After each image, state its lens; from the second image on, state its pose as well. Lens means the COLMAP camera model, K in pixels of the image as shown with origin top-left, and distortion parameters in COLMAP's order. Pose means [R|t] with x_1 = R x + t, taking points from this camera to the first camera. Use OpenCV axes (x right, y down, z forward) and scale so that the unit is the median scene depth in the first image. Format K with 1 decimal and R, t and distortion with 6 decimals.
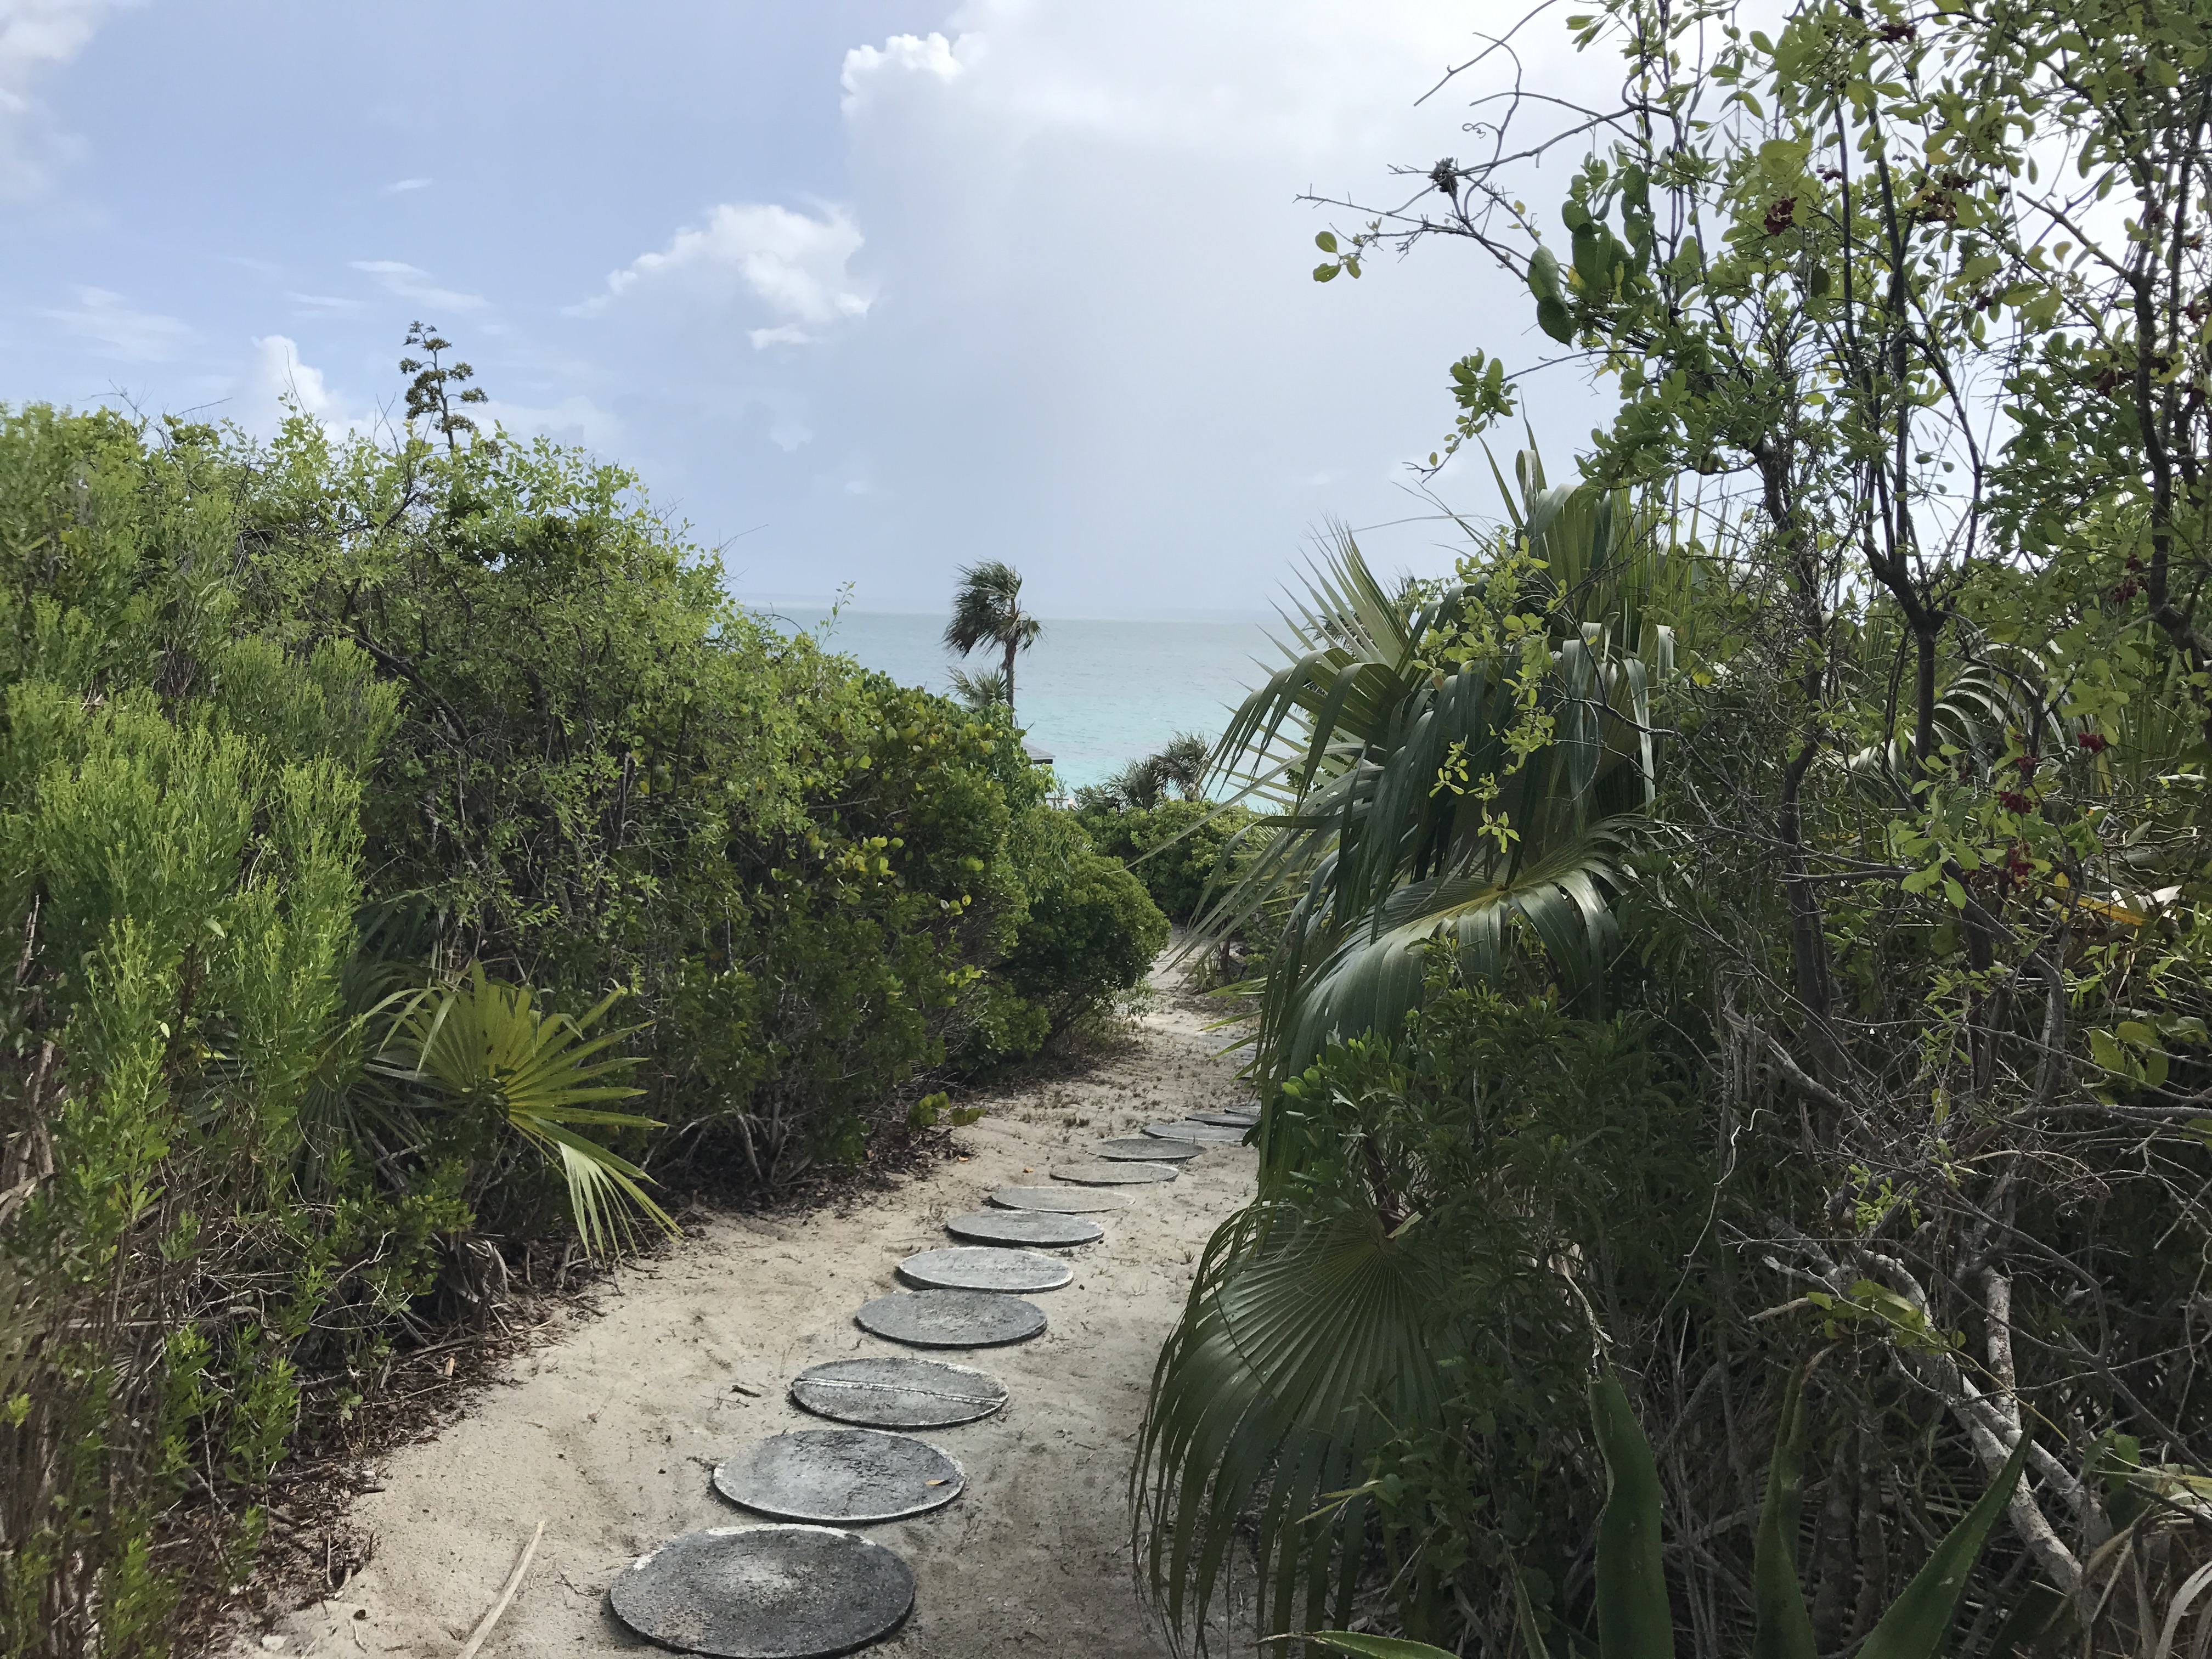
lens RADIAL K [[1815.0, 0, 1105.8], [0, 1815.0, 827.9], [0, 0, 1]] dist [0.005792, 0.000440]
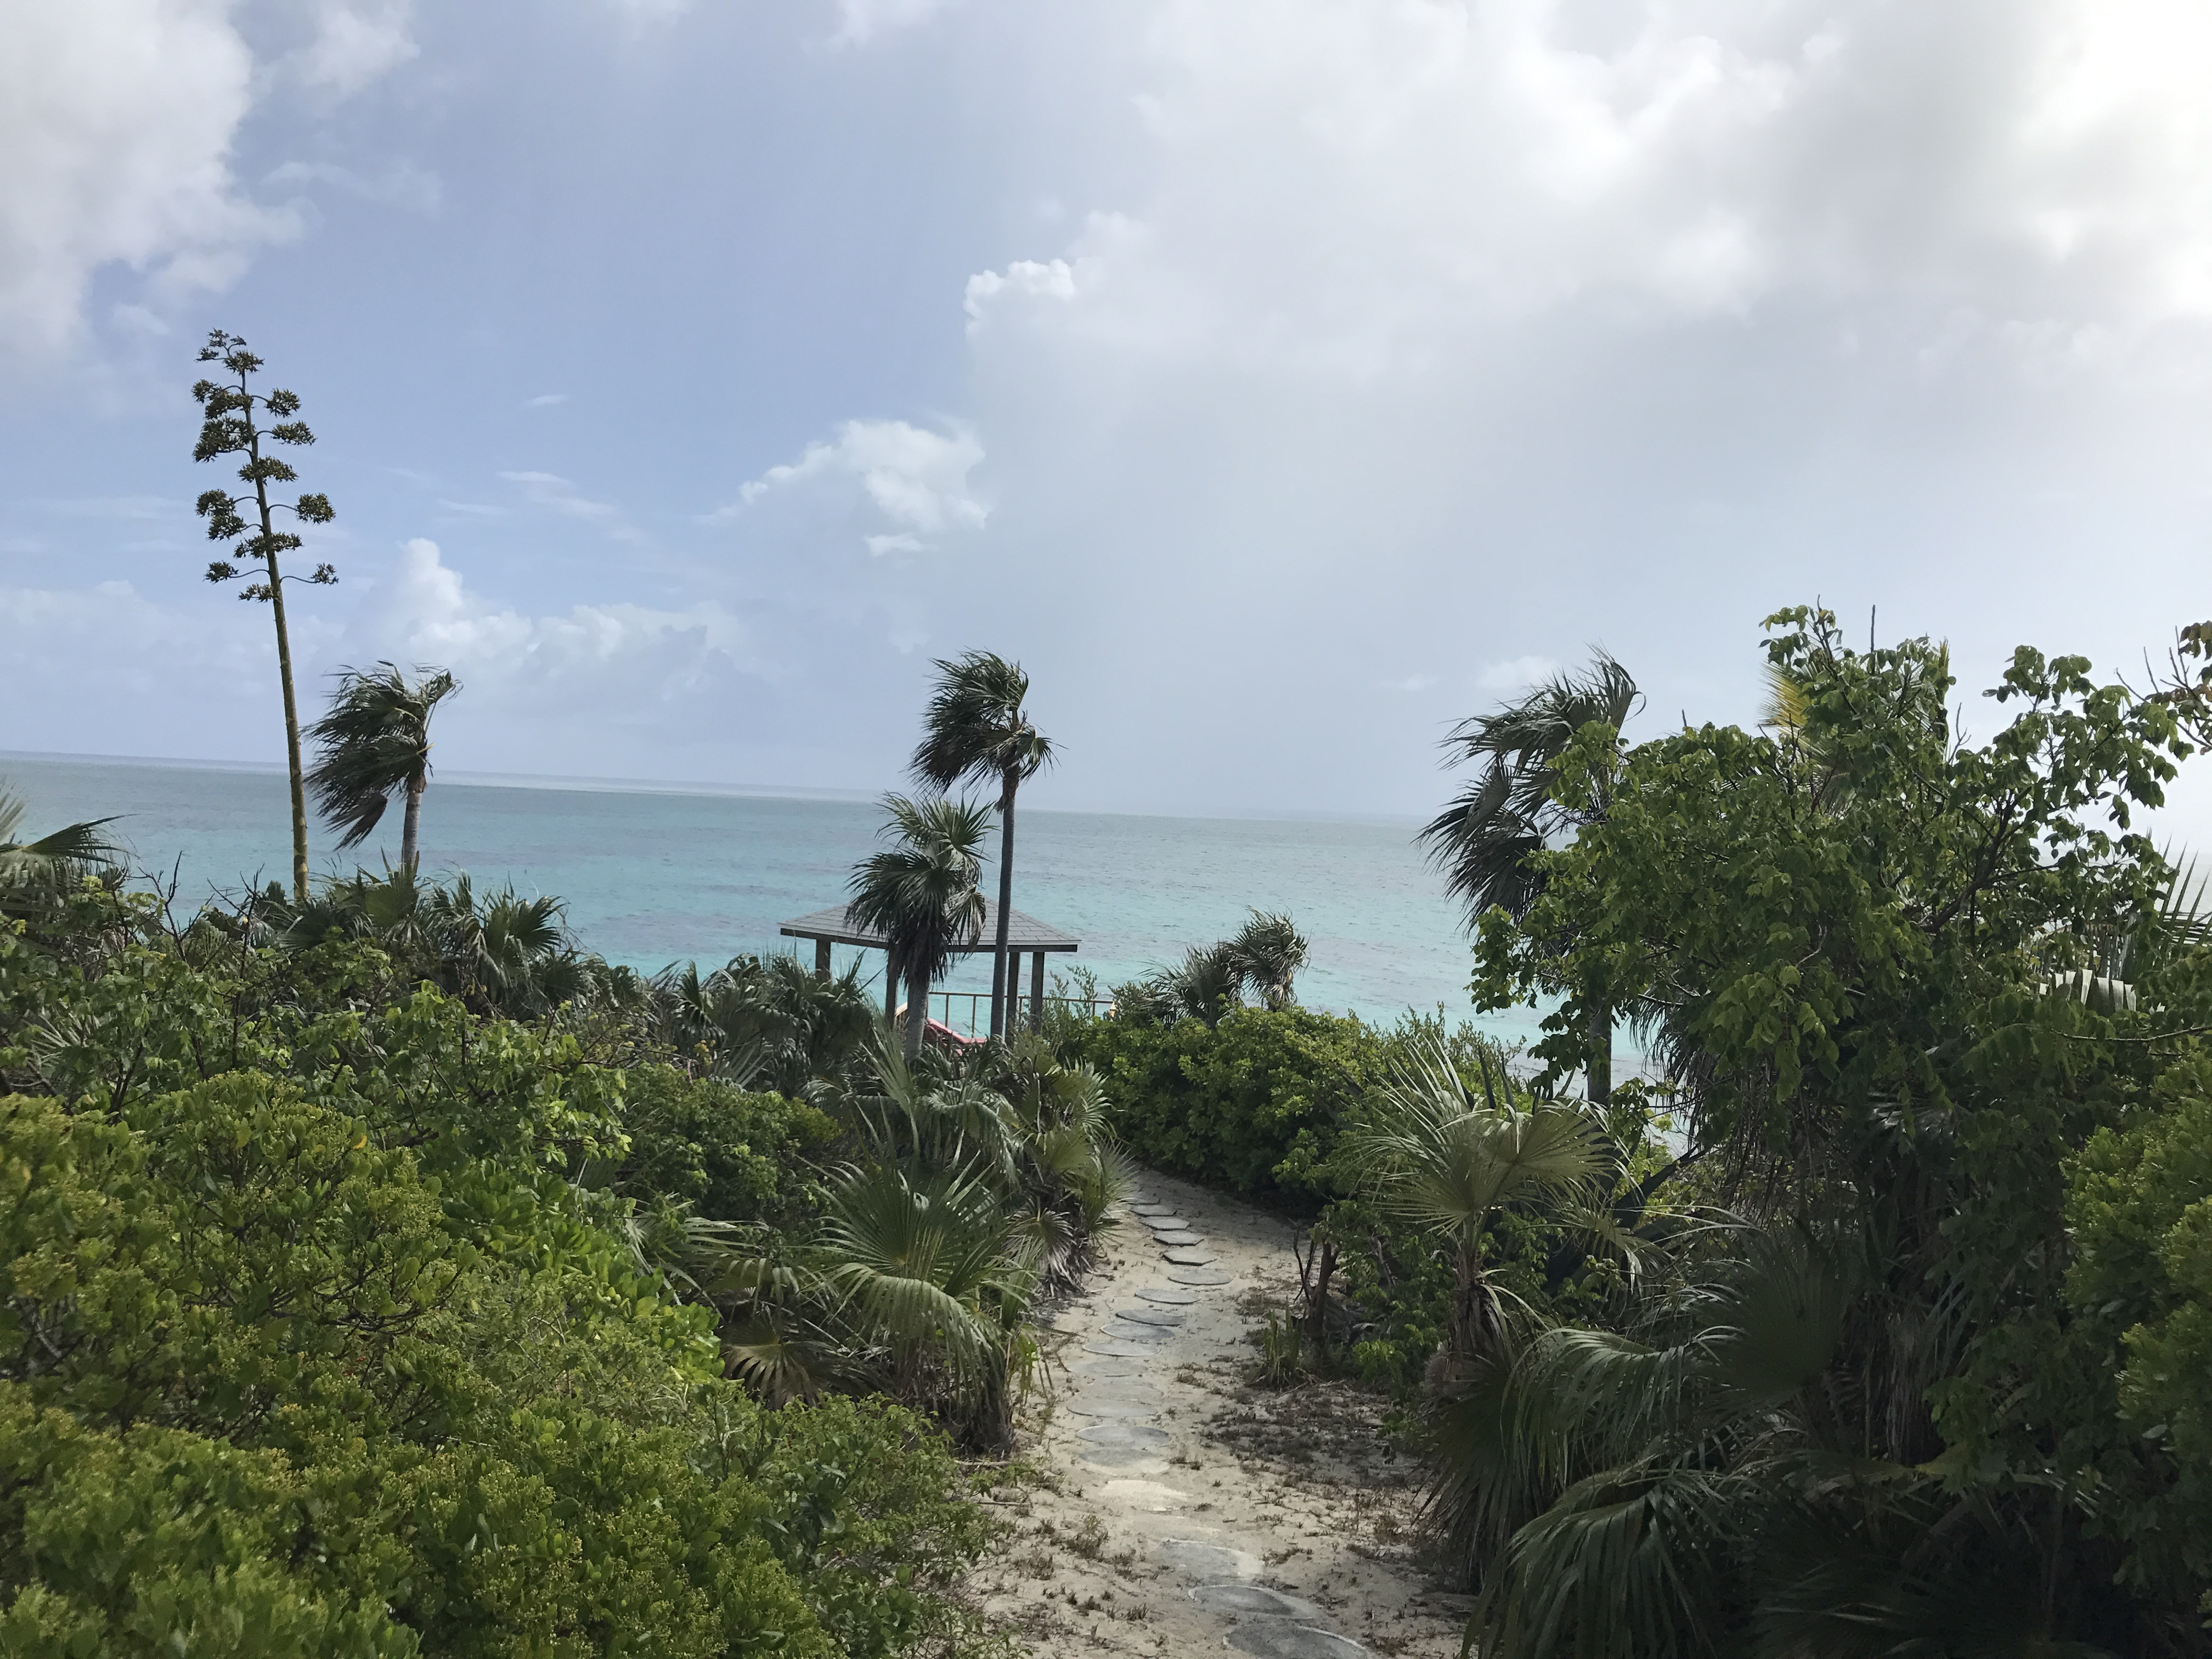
lens RADIAL K [[1802.1, 0, 1108.8], [0, 1802.1, 666.4], [0, 0, 1]] dist [0.042221, 0.000407]
pose [[0.998204, 0.007586, -0.059423, 0.023999], [-0.019194, 0.980154, -0.197305, -0.005995], [0.056747, 0.198091, 0.978540, 0.301269]]
